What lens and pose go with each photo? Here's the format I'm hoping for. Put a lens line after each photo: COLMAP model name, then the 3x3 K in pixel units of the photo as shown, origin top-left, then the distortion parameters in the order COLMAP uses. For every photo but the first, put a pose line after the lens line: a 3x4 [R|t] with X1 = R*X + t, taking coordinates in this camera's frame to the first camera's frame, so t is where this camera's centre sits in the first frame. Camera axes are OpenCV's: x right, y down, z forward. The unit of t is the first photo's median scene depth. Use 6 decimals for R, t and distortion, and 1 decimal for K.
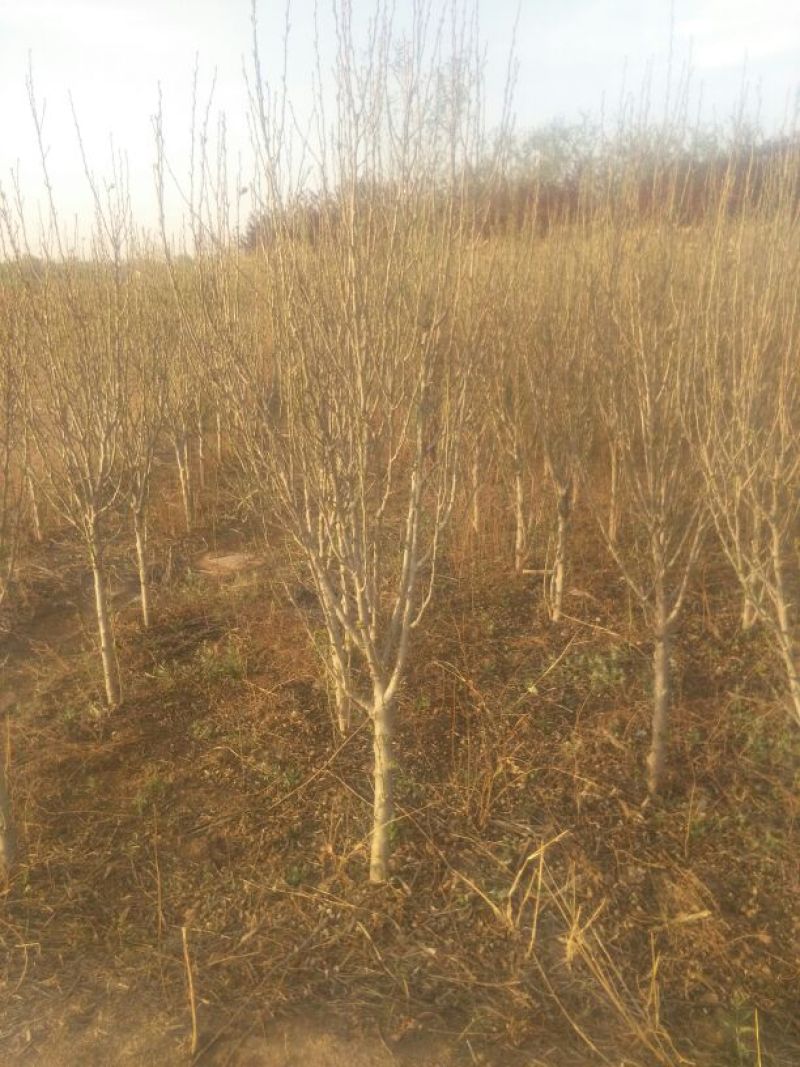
lens RADIAL K [[869.5, 0, 400.4], [0, 869.5, 514.2], [0, 0, 1]] dist [0.061842, -0.077249]
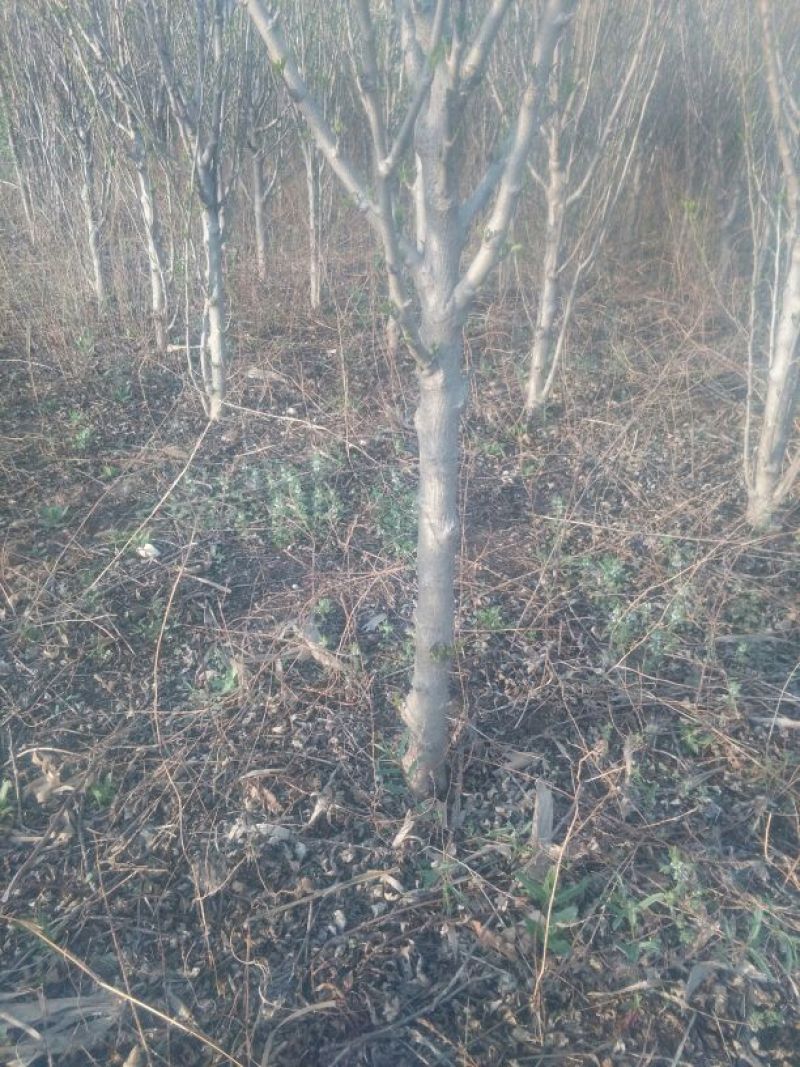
lens RADIAL K [[869.5, 0, 401.2], [0, 869.5, 532.3], [0, 0, 1]] dist [0.061842, -0.077249]
pose [[0.948749, -0.100609, 0.299589, 0.140078], [0.039974, 0.978563, 0.202032, 0.102798], [-0.313493, -0.179702, 0.932432, 0.525316]]
